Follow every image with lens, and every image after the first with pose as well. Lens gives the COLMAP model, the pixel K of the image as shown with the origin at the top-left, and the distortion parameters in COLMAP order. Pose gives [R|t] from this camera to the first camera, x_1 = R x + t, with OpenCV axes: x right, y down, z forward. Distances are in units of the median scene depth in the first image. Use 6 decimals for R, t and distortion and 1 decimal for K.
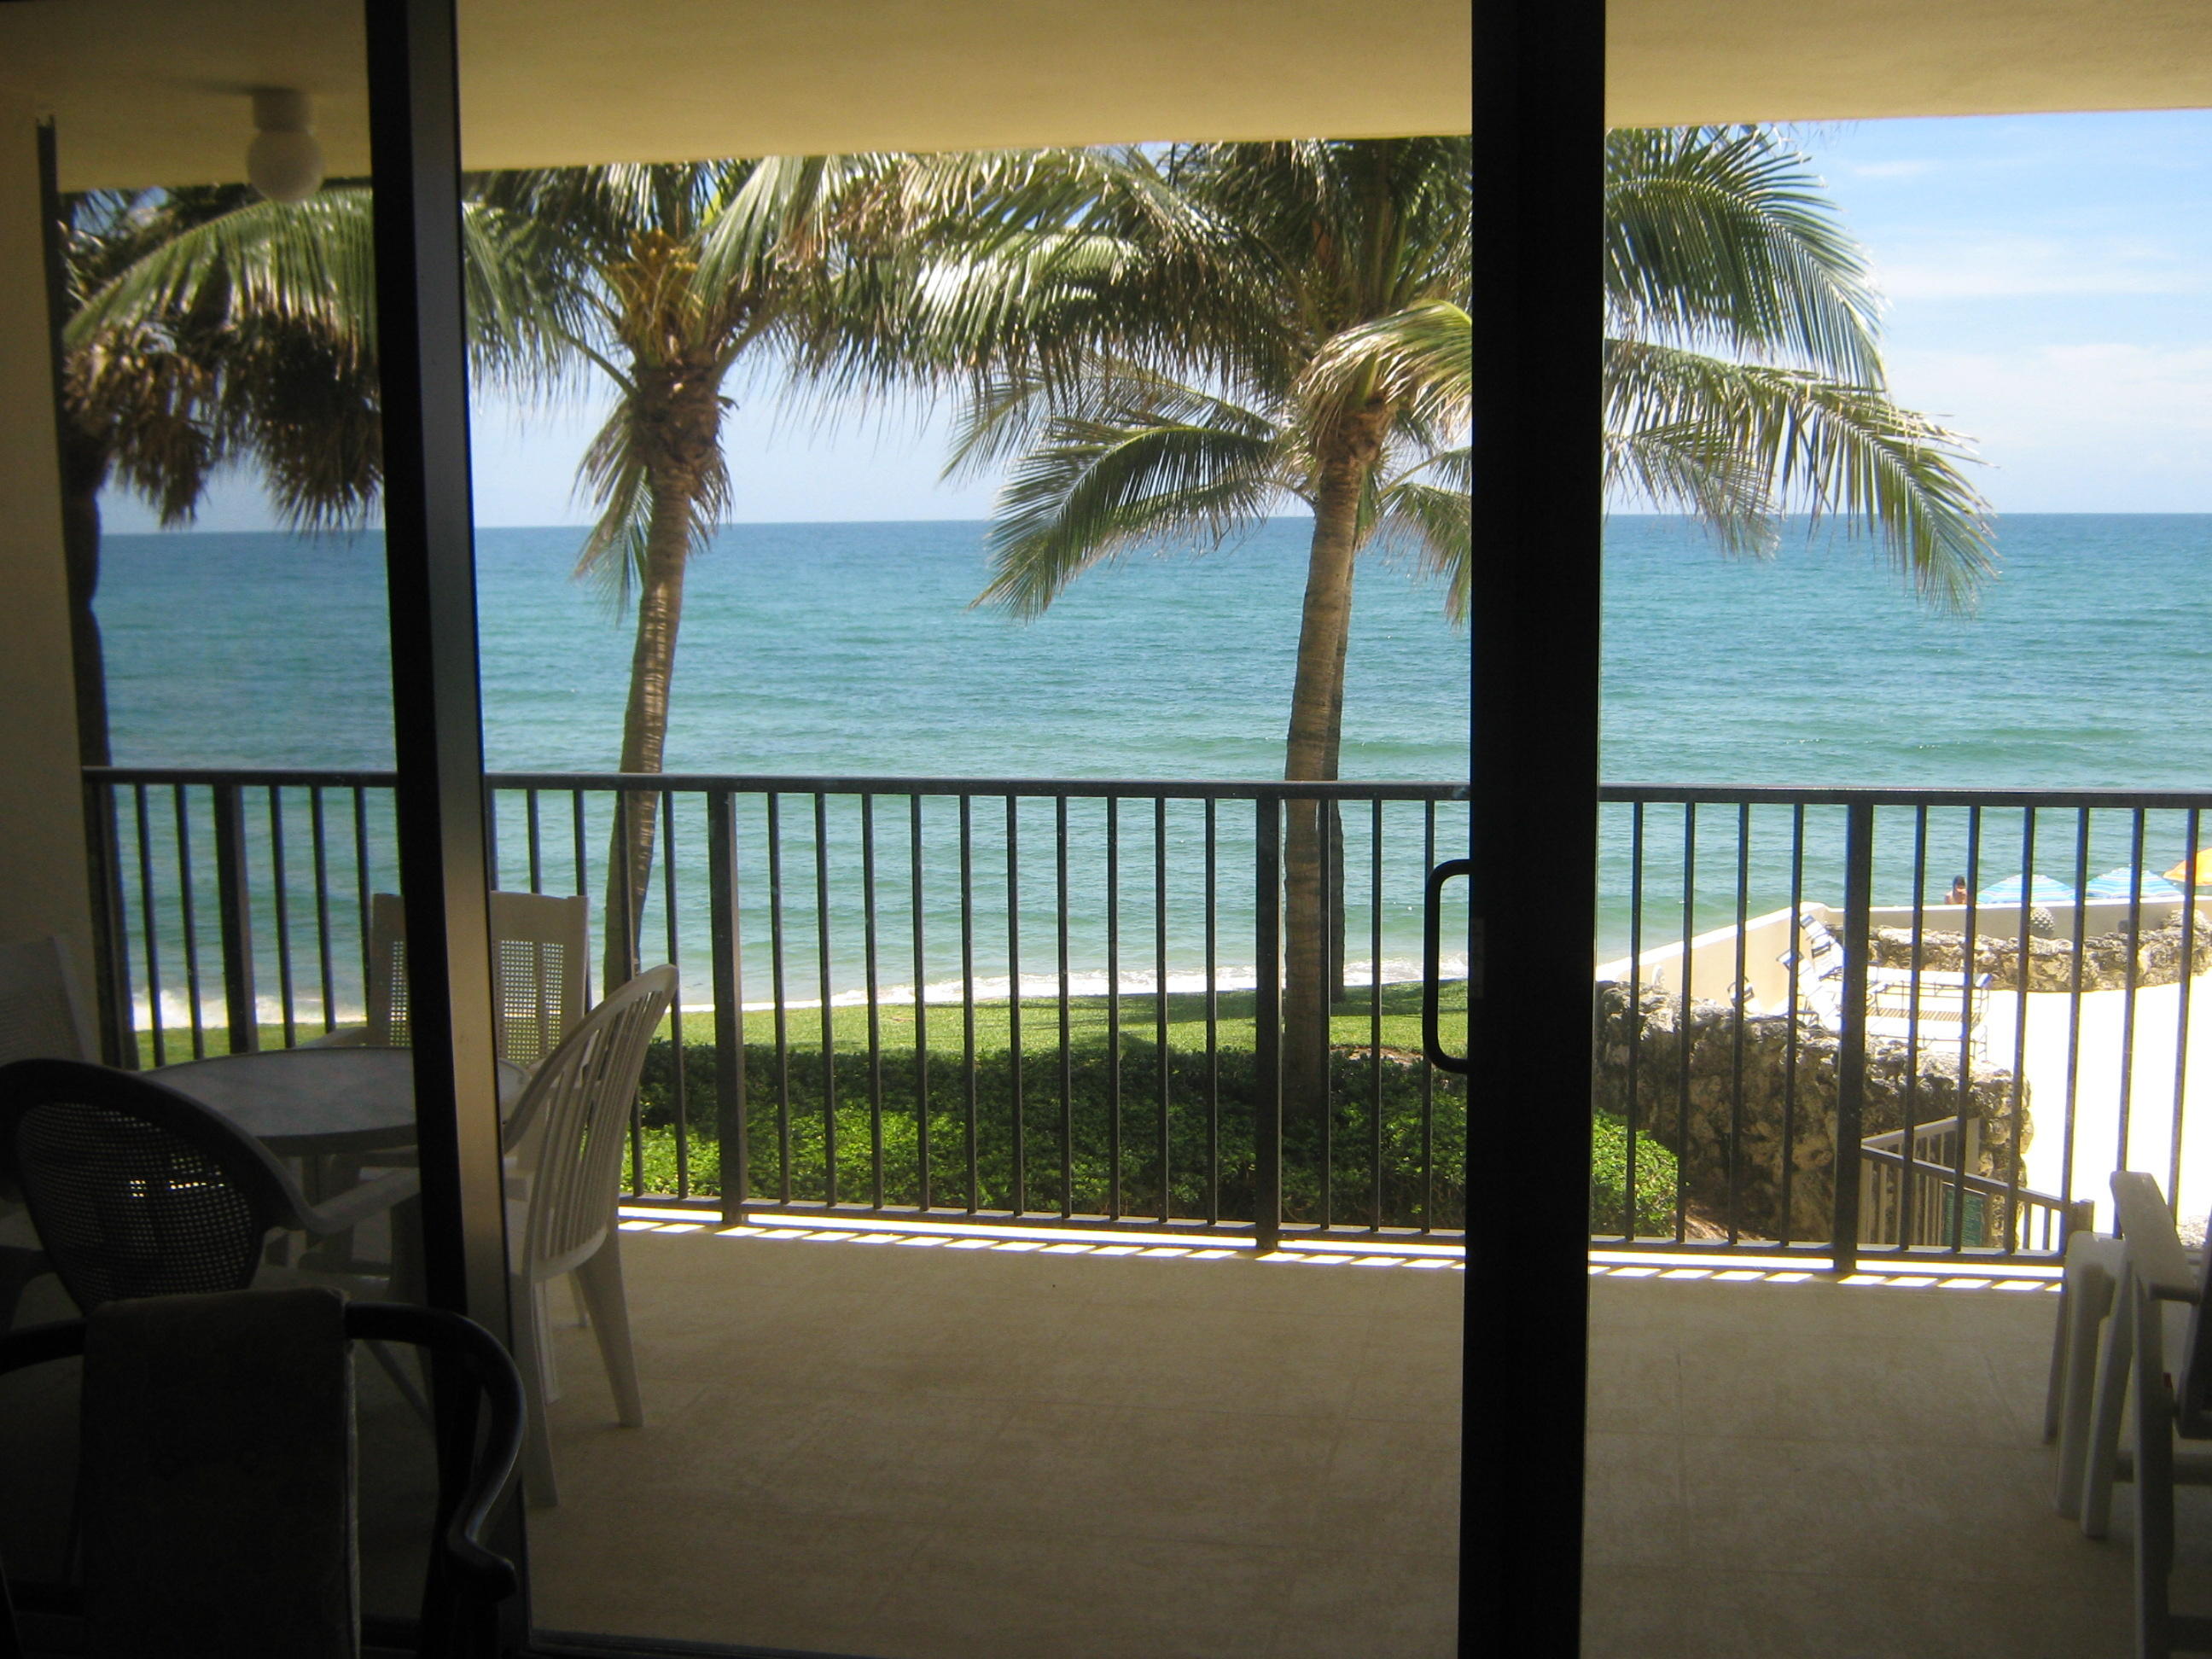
lens RADIAL K [[2549.2, 0, 1106.0], [0, 2549.2, 829.5], [0, 0, 1]] dist [-0.095947, 0.086413]
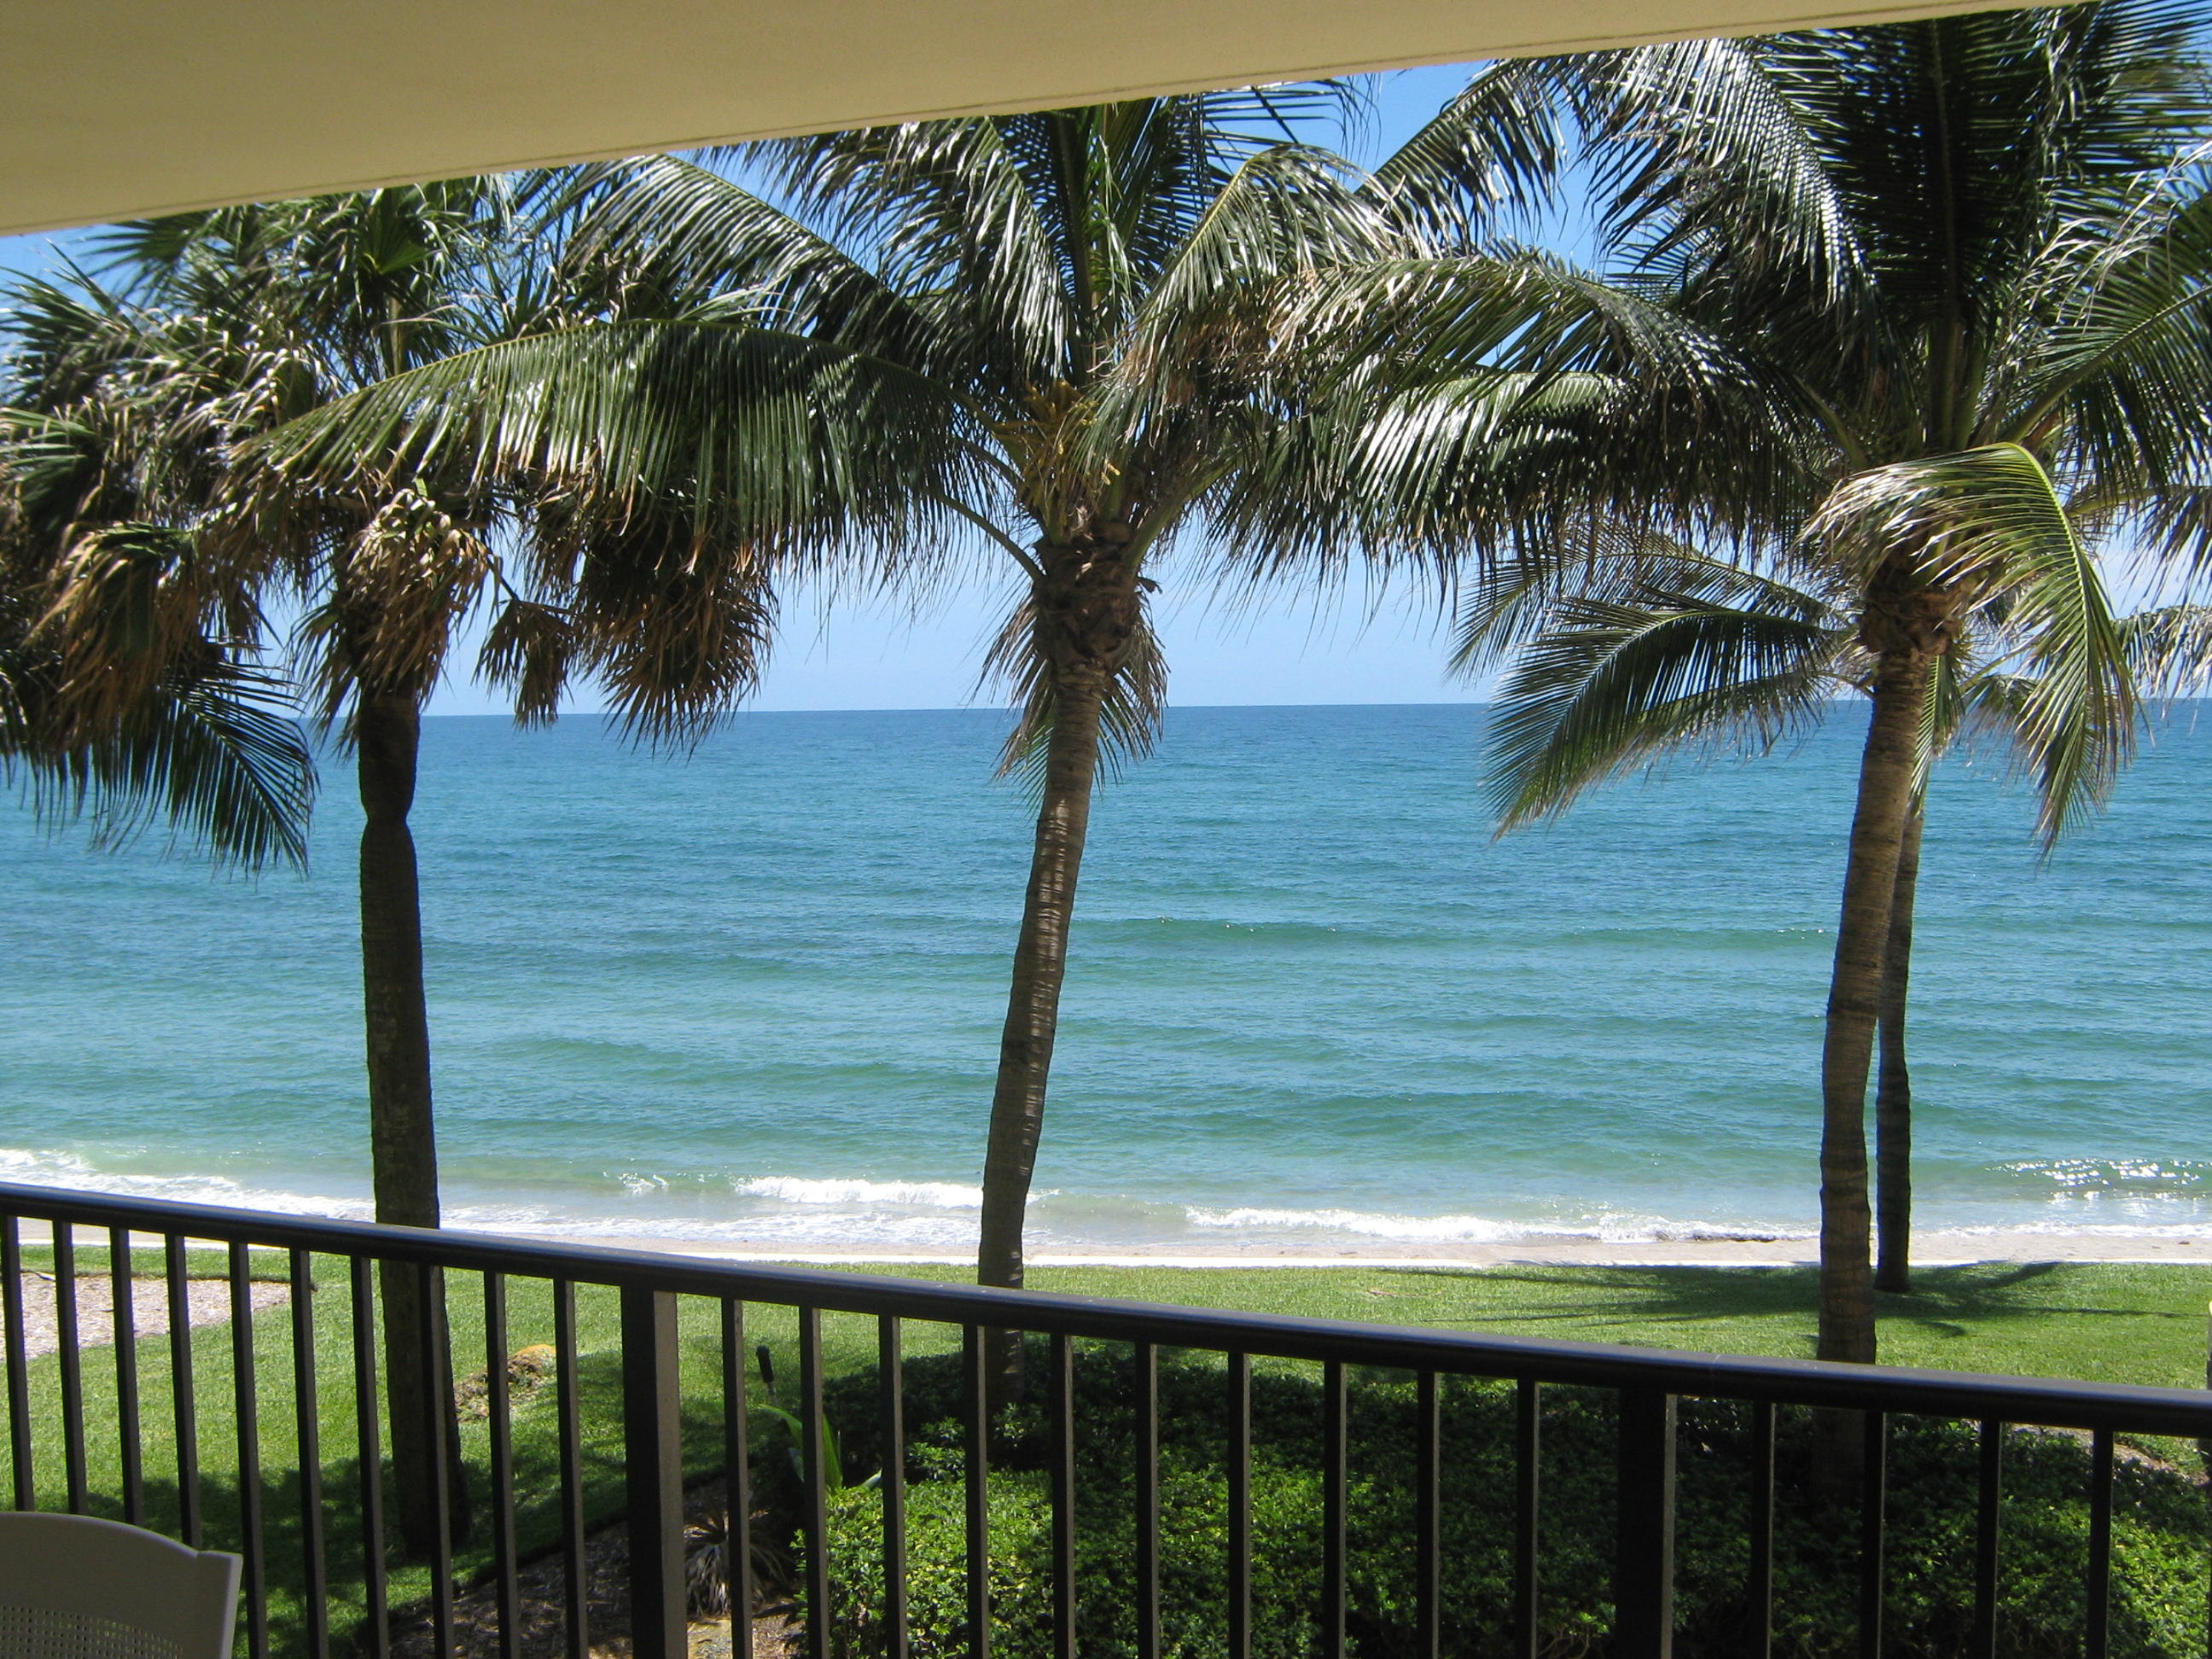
lens RADIAL K [[2540.7, 0, 1106.0], [0, 2540.7, 852.1], [0, 0, 1]] dist [-0.101937, 0.017755]
pose [[0.974823, 0.012269, -0.222641, 0.027195], [-0.026017, 0.997923, -0.058924, -0.032247], [0.221456, 0.063233, 0.973118, 0.197005]]
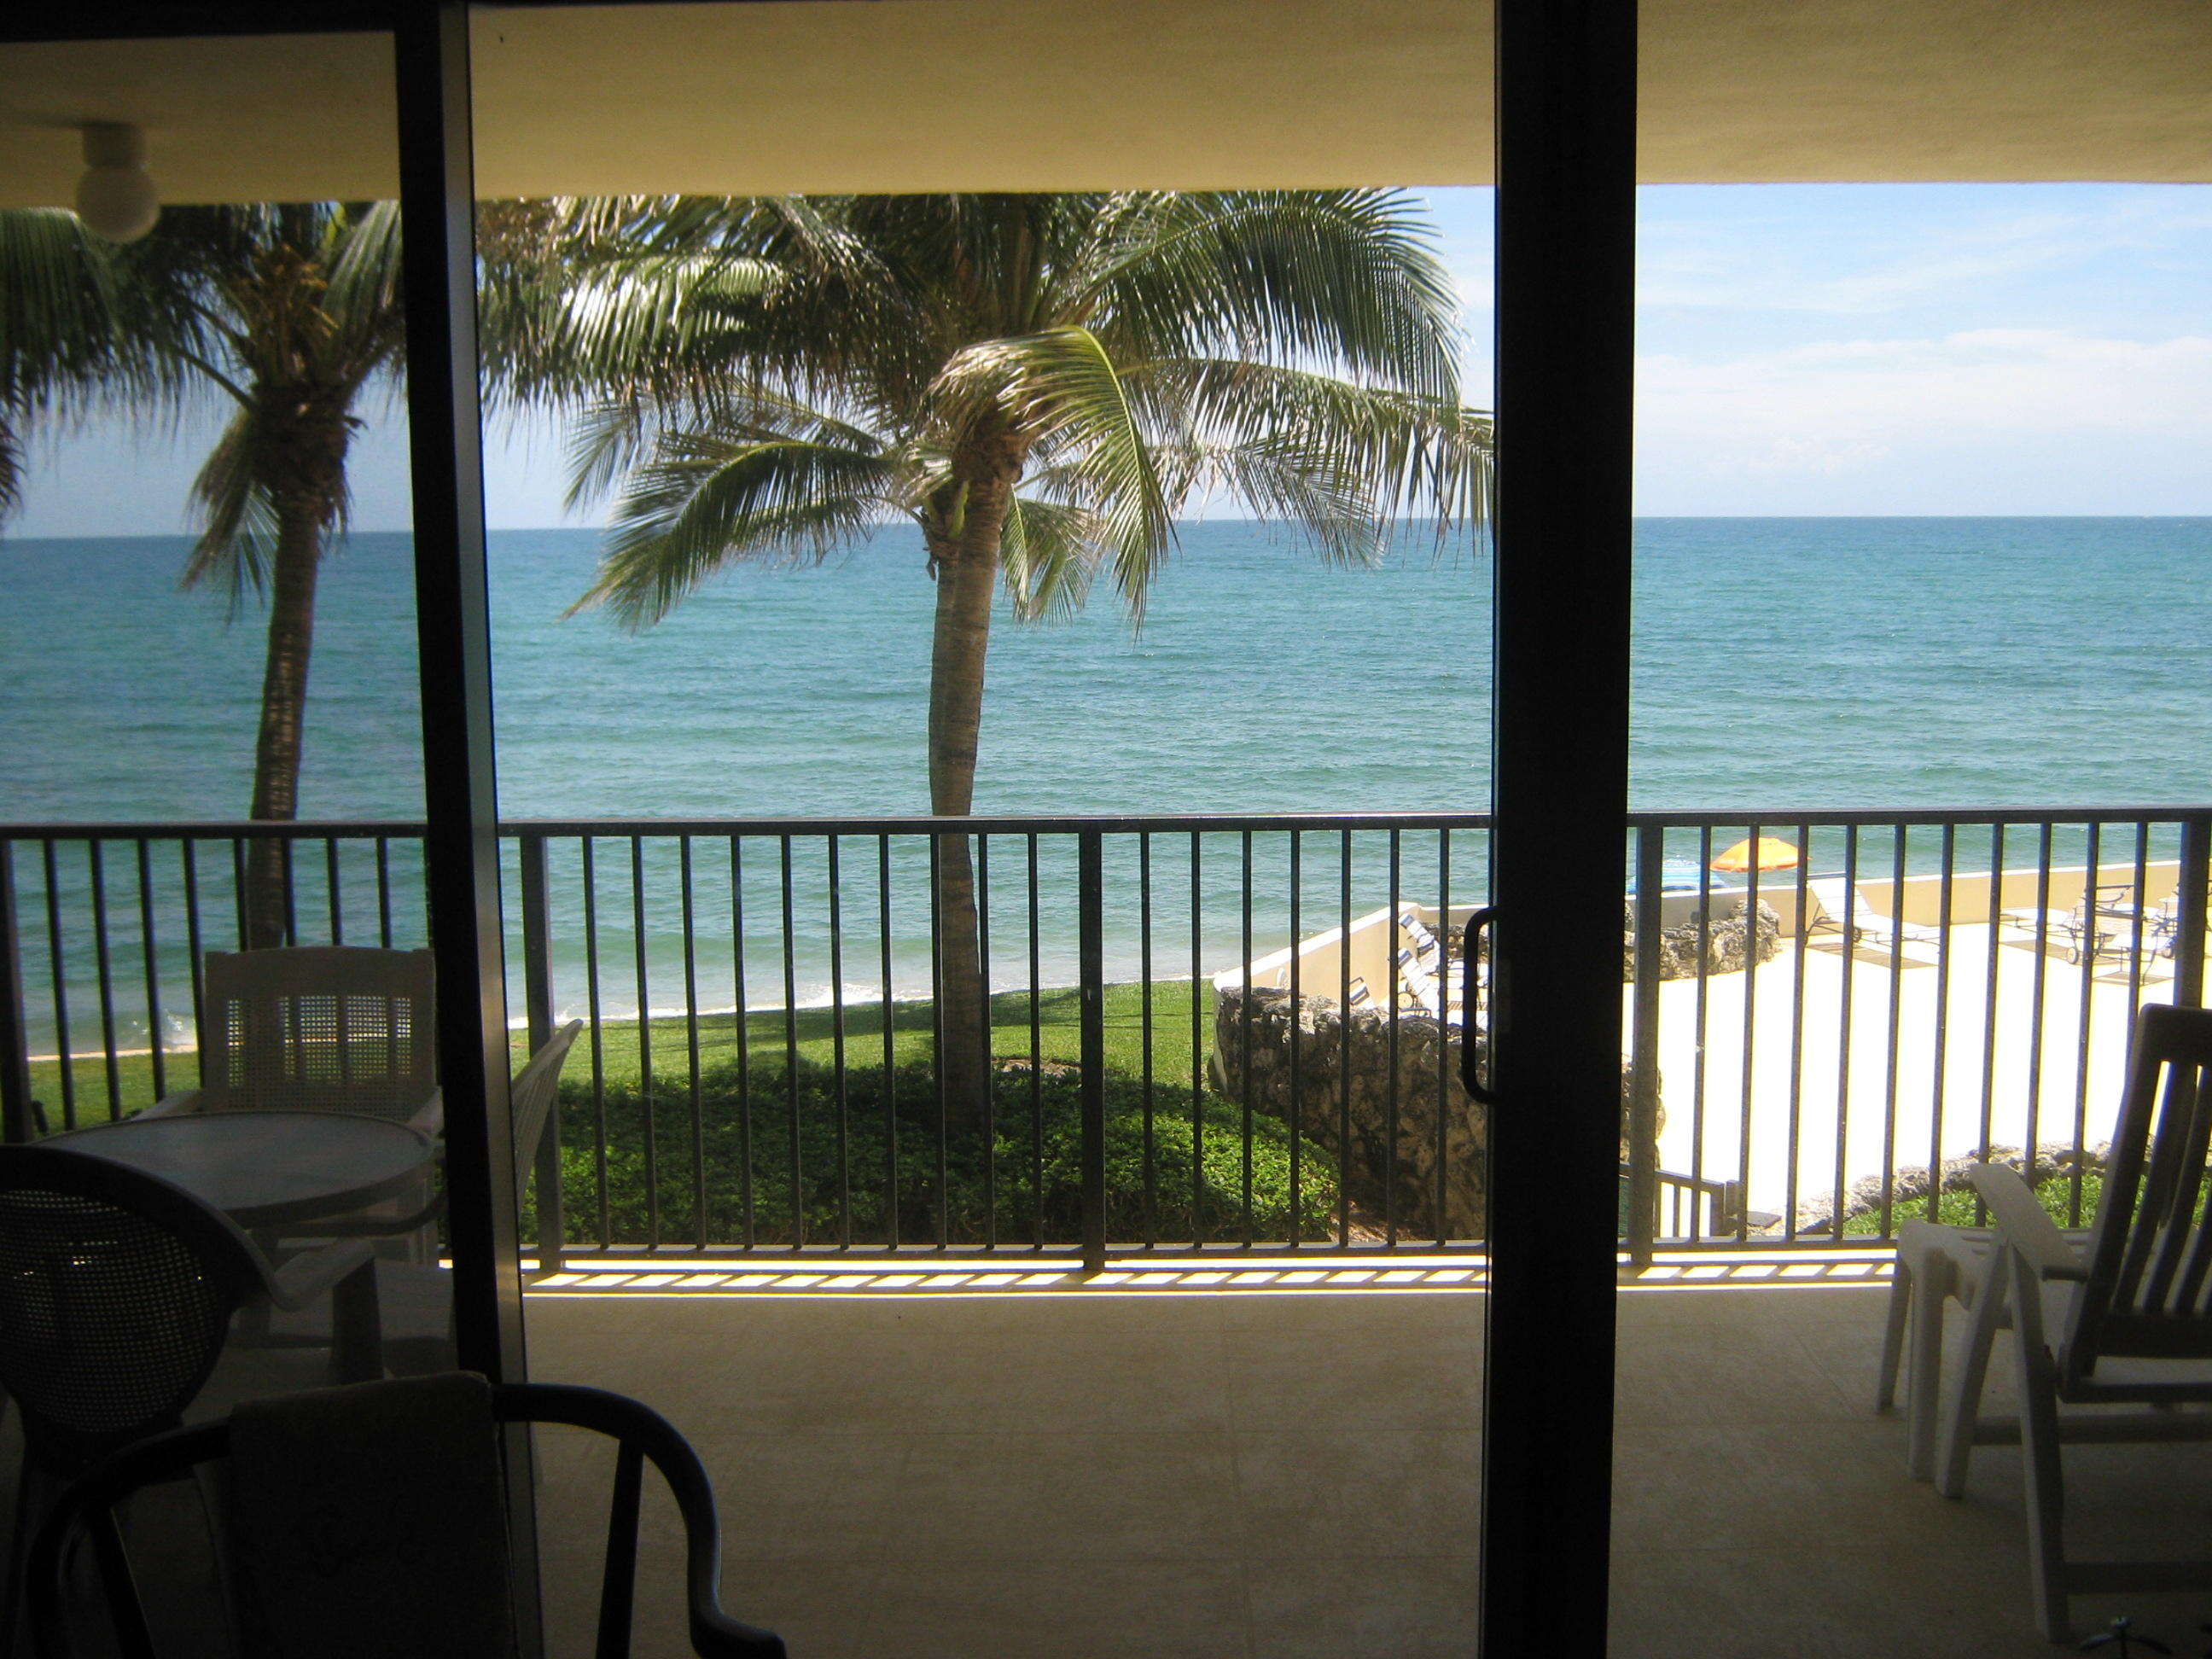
lens RADIAL K [[2540.7, 0, 1106.0], [0, 2540.7, 852.1], [0, 0, 1]] dist [-0.101937, 0.017755]
pose [[0.984147, -0.023402, 0.175805, -0.041134], [0.022368, 0.999719, 0.007862, -0.004493], [-0.175940, -0.003805, 0.984394, -0.003127]]
